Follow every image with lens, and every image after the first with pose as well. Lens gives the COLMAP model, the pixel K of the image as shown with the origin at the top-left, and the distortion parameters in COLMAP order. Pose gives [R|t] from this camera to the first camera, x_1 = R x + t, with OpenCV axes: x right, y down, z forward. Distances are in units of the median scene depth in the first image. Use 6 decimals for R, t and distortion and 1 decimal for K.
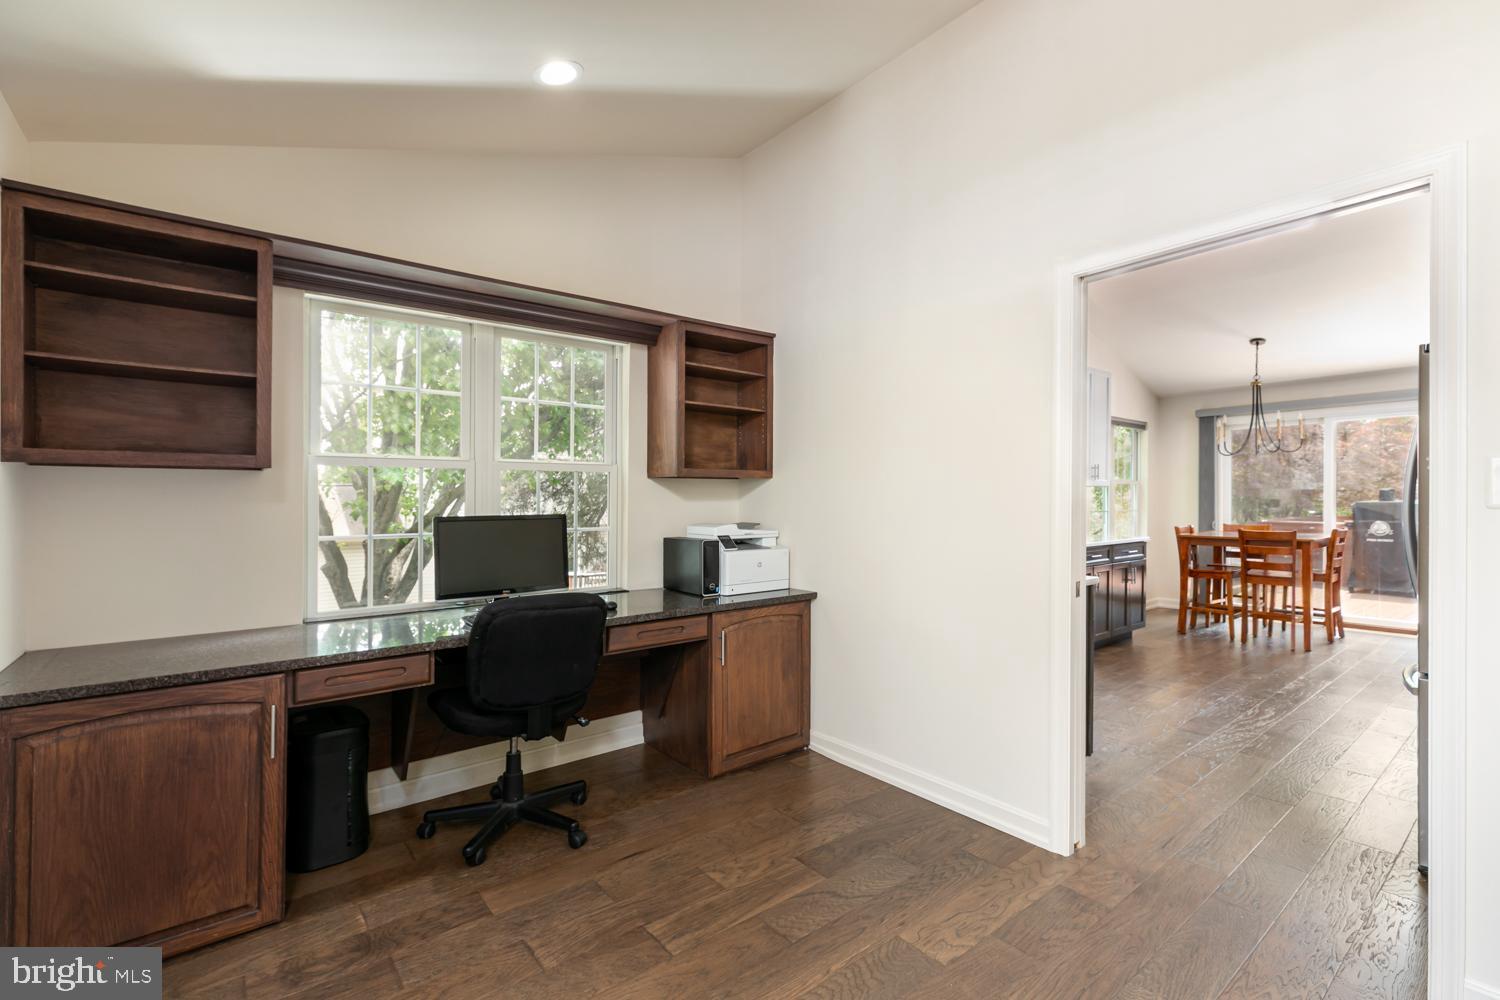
lens RADIAL K [[672.4, 0, 745.2], [0, 672.4, 499.7], [0, 0, 1]] dist [0.003596, -0.000331]
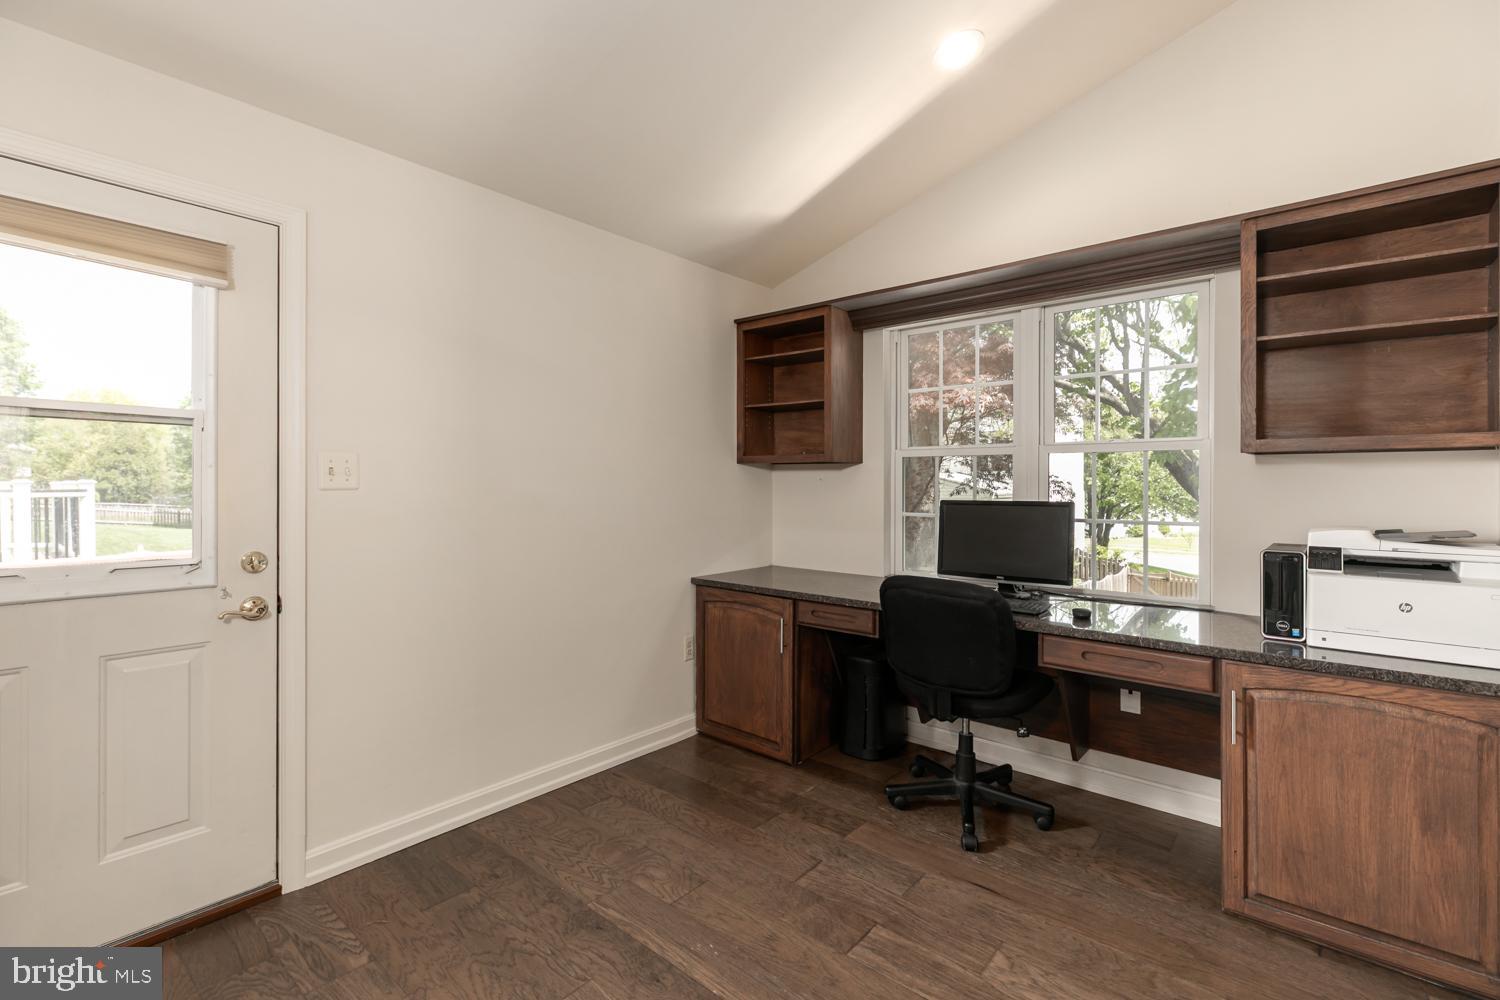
lens RADIAL K [[672.4, 0, 764.6], [0, 672.4, 487.2], [0, 0, 1]] dist [0.003596, -0.000331]
pose [[0.194023, 0.005377, -0.980982, 0.557377], [-0.008243, 0.999959, 0.003851, 0.002139], [0.980962, 0.007339, 0.194060, 0.472978]]
